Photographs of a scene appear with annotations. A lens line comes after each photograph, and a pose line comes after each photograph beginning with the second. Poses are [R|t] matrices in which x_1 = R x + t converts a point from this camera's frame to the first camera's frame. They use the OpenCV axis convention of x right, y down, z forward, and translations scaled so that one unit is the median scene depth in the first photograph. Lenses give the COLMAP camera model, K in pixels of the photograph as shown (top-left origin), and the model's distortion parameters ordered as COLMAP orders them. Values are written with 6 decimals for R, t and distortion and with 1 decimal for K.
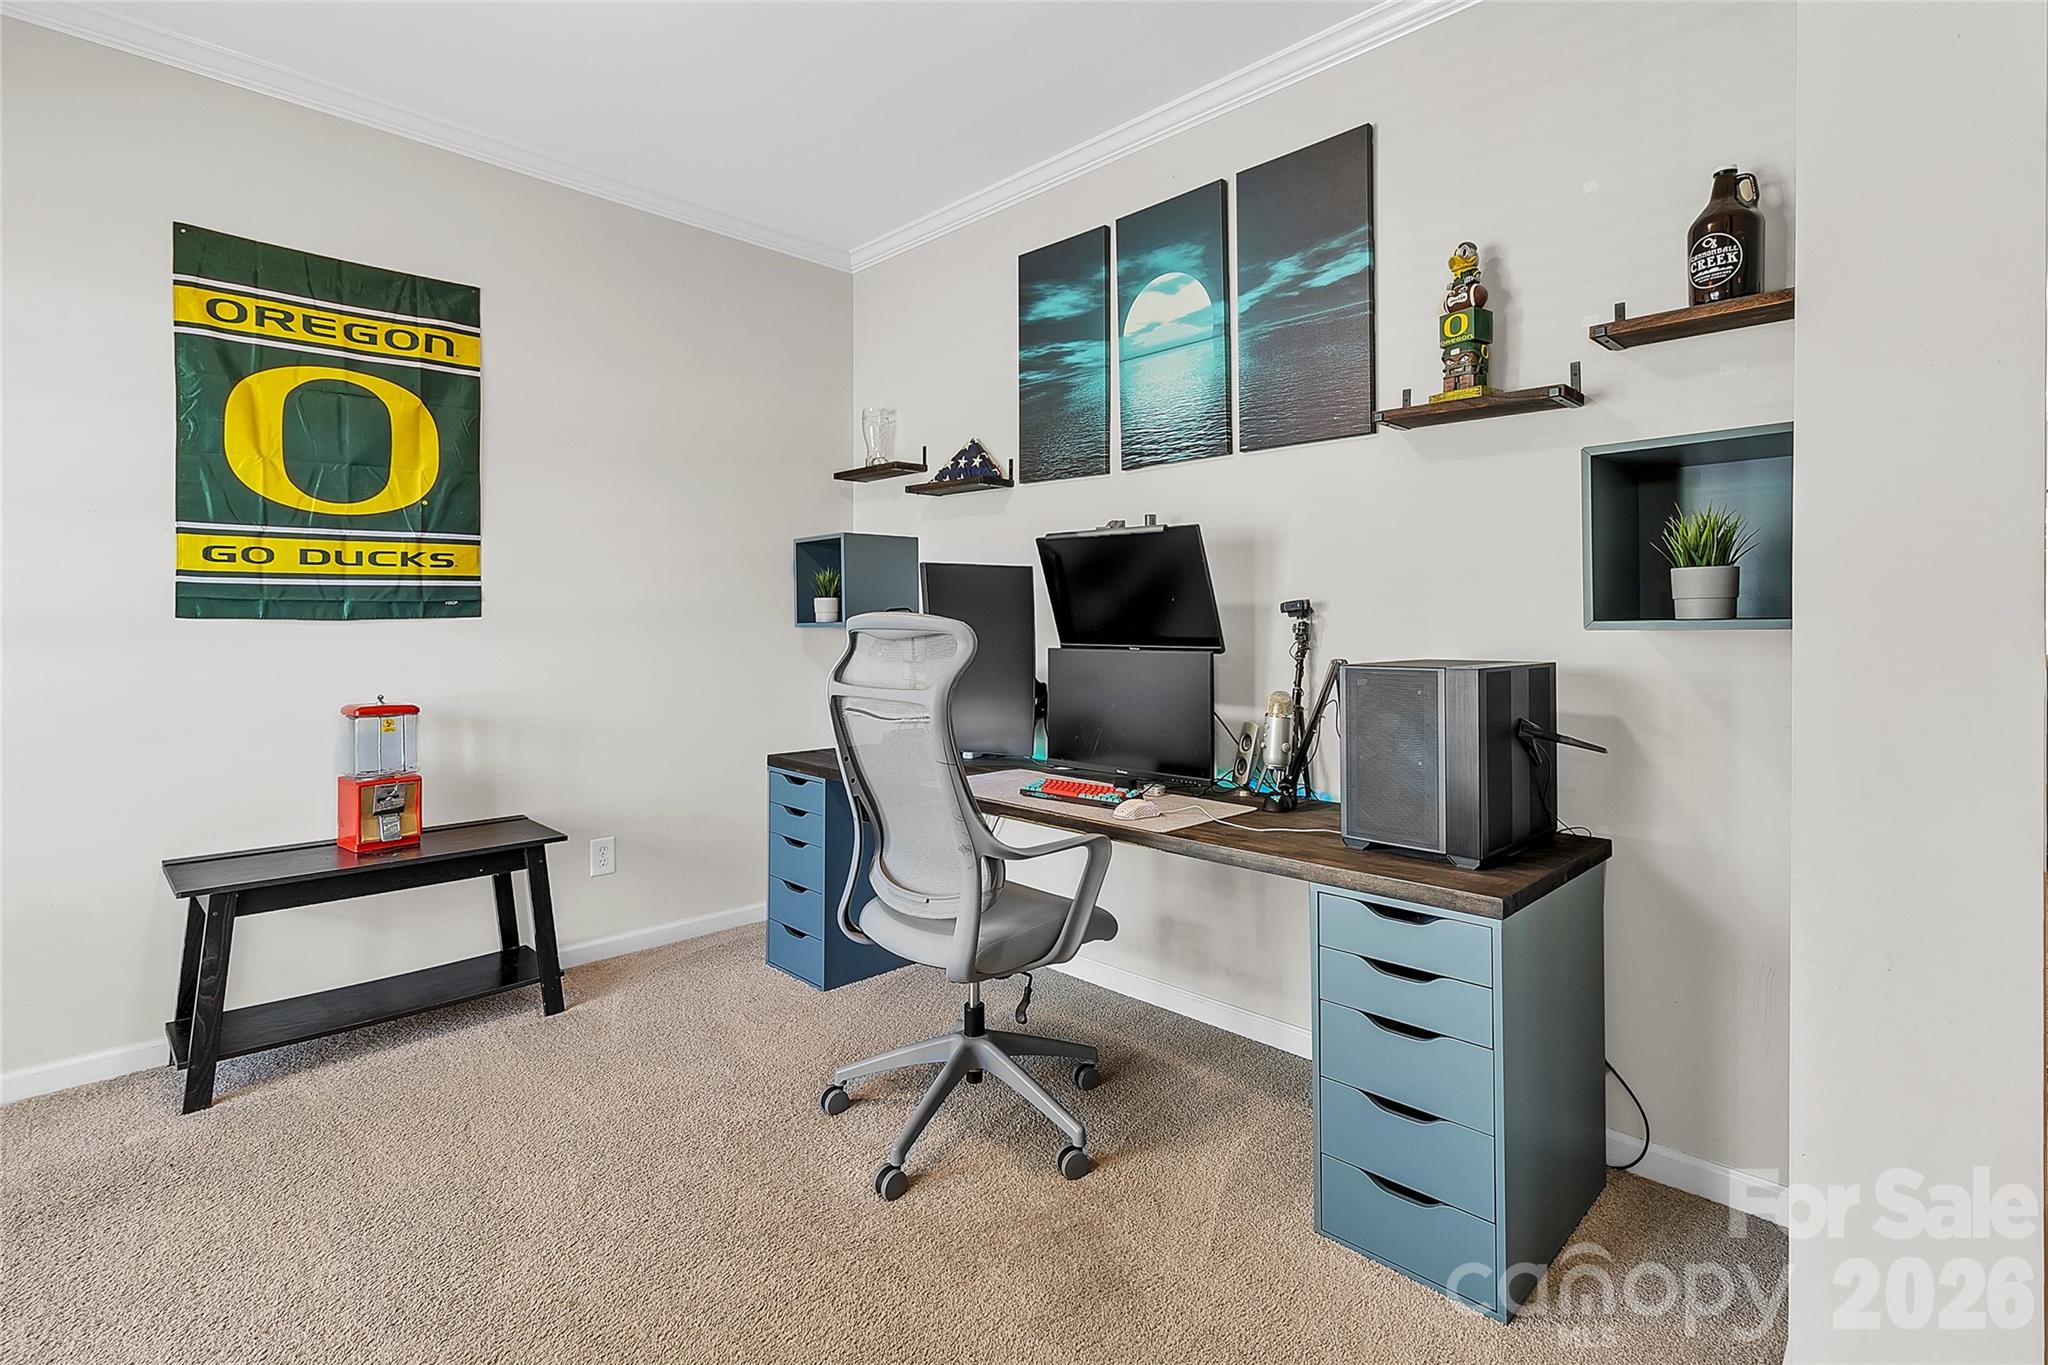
lens RADIAL K [[978.0, 0, 1024.6], [0, 978.0, 620.4], [0, 0, 1]] dist [-0.001400, -0.000658]
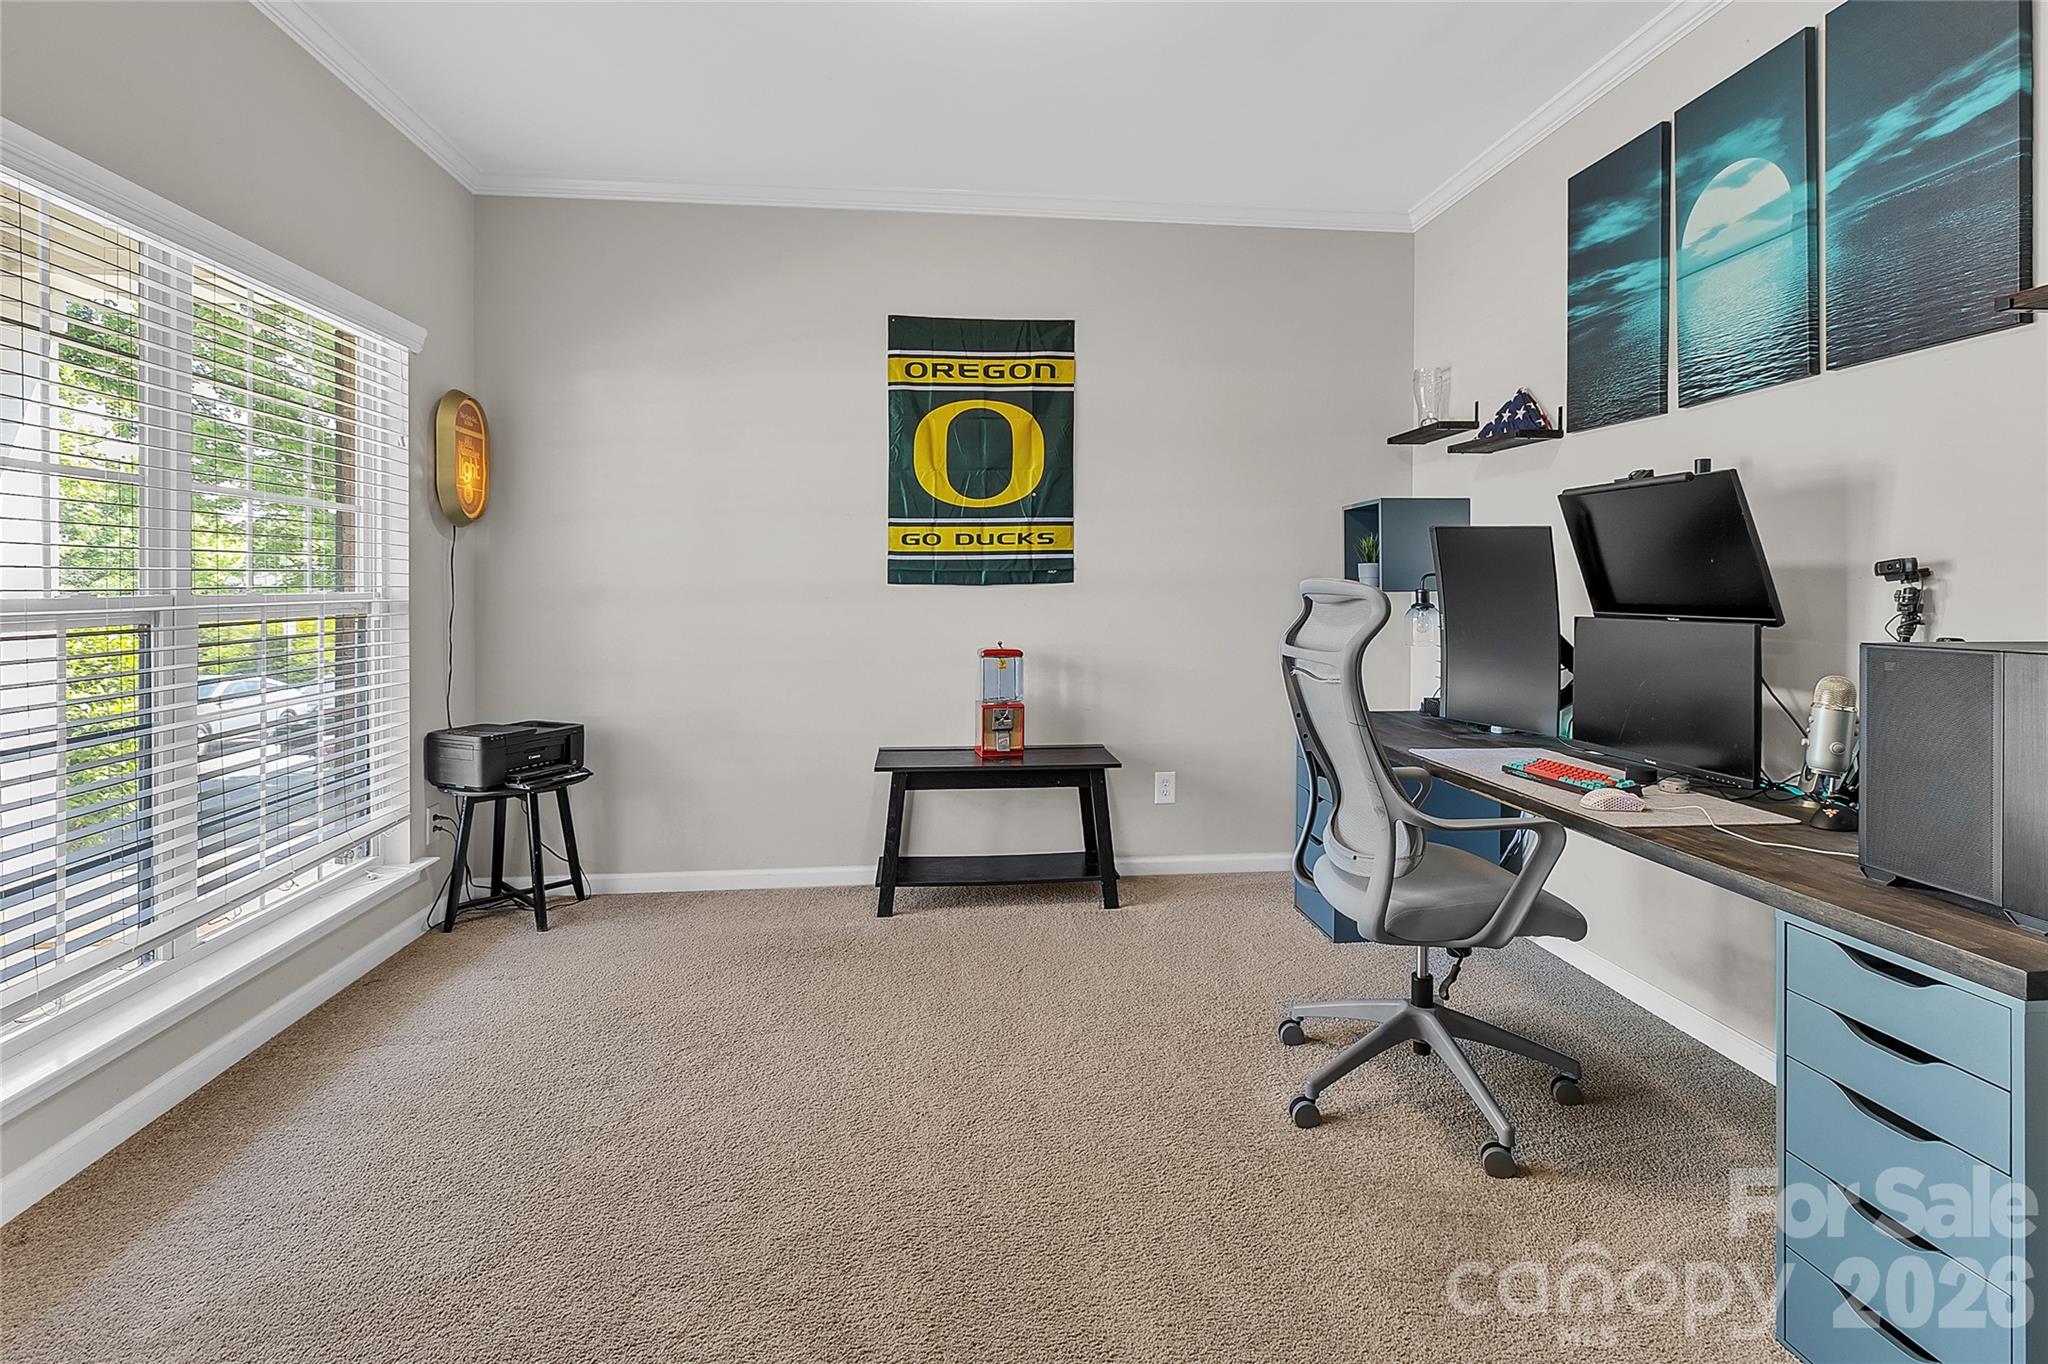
lens RADIAL K [[976.8, 0, 1021.8], [0, 976.8, 585.4], [0, 0, 1]] dist [0.003241, 0.000440]
pose [[0.775740, -0.000131, -0.631053, 0.205676], [0.000088, 1.000000, -0.000099, 0.000046], [0.631053, 0.000021, 0.775740, -0.015732]]
